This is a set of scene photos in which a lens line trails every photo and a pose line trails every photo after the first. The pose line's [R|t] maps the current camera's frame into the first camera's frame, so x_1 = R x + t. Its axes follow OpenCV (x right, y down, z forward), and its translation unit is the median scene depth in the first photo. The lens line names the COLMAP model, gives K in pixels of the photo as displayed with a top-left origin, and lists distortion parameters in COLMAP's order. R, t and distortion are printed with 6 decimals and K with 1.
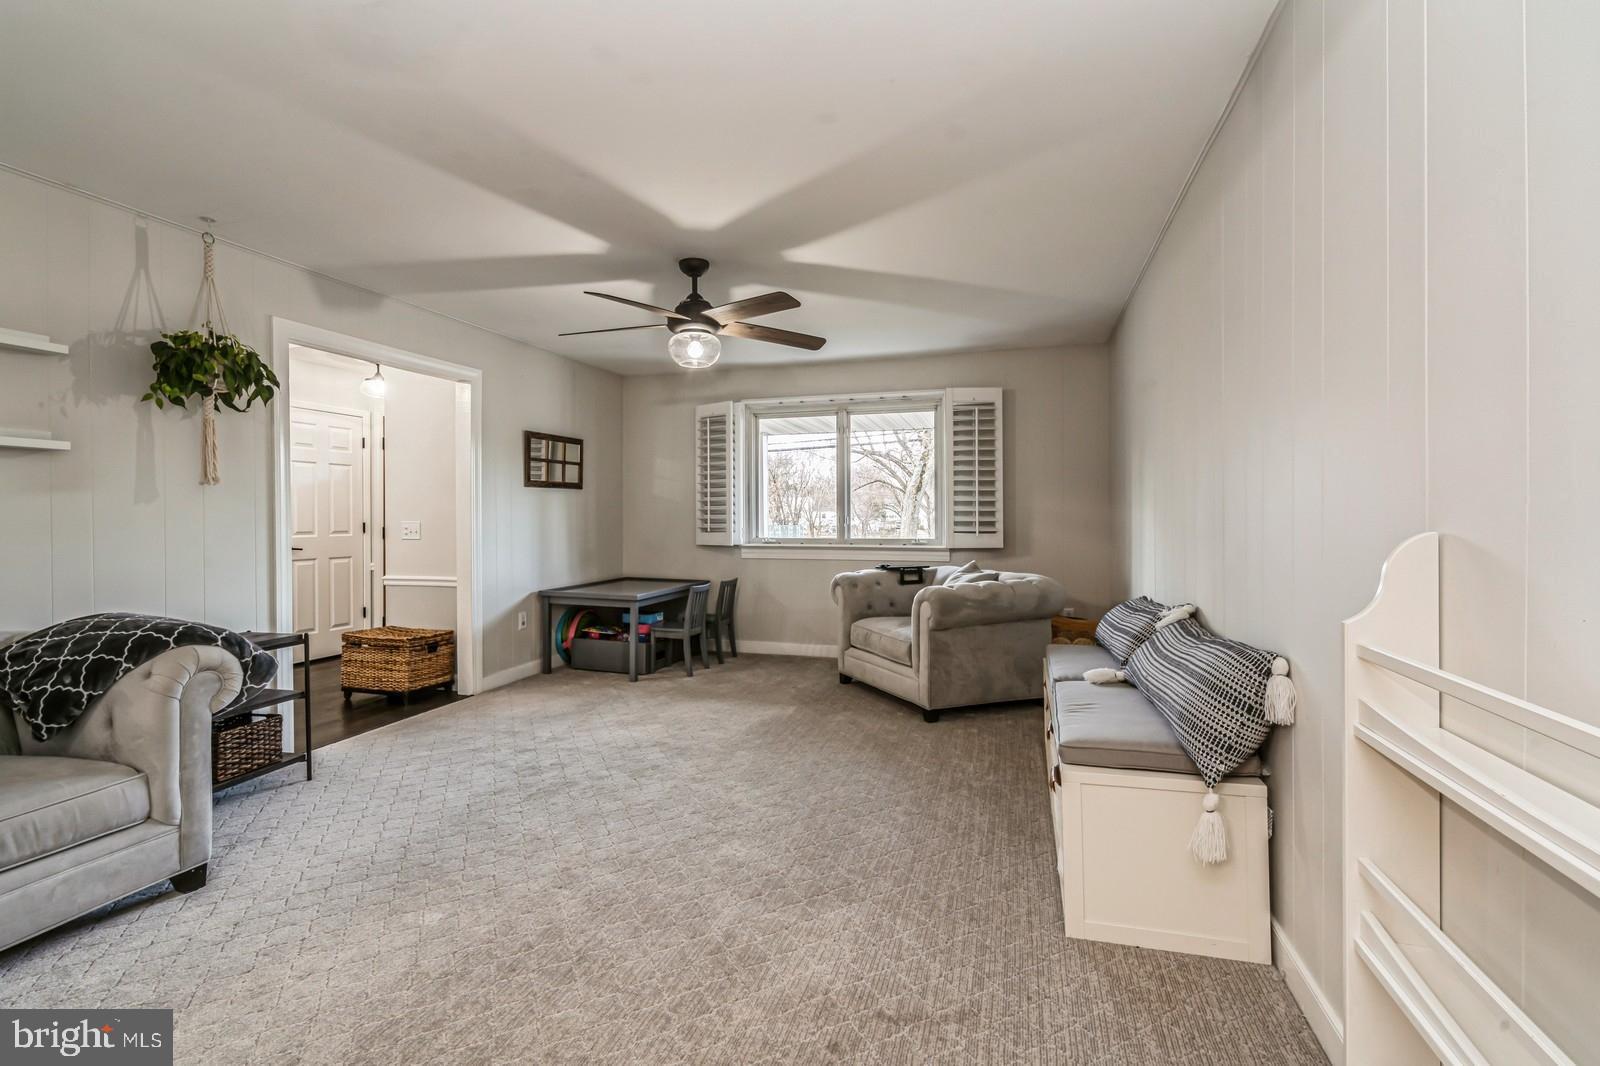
lens RADIAL K [[717.2, 0, 796.1], [0, 717.2, 520.4], [0, 0, 1]] dist [-0.004106, 0.002328]
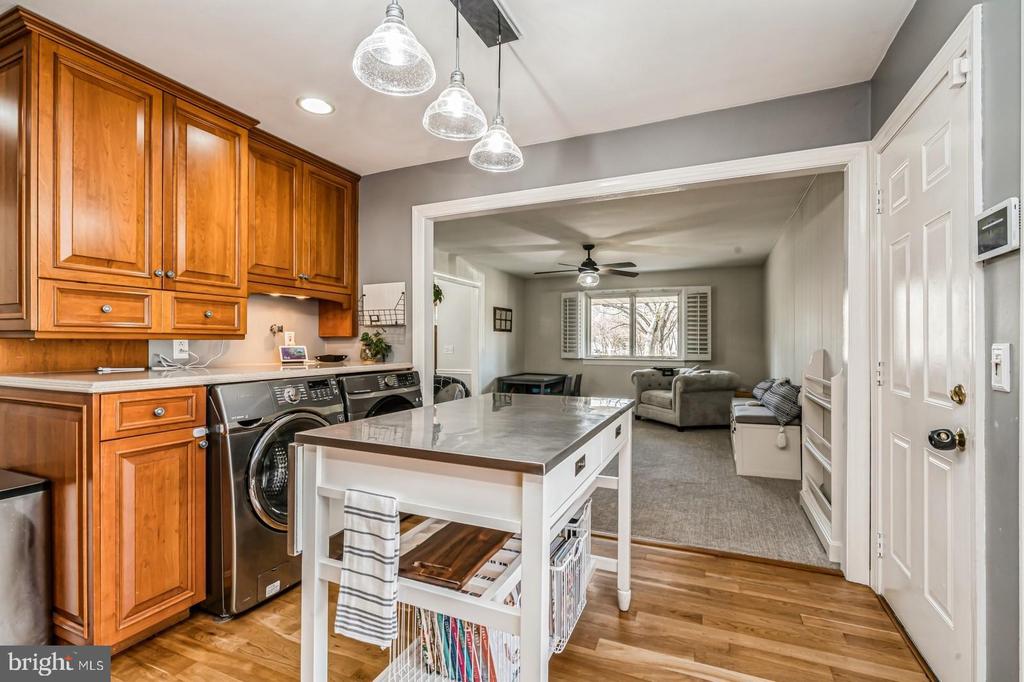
lens RADIAL K [[459.0, 0, 516.8], [0, 459.0, 344.1], [0, 0, 1]] dist [-0.004106, 0.002328]
pose [[0.994372, 0.005907, -0.105780, -0.160517], [-0.006858, 0.999939, -0.008629, 0.006393], [0.105723, 0.009305, 0.994352, -0.474500]]
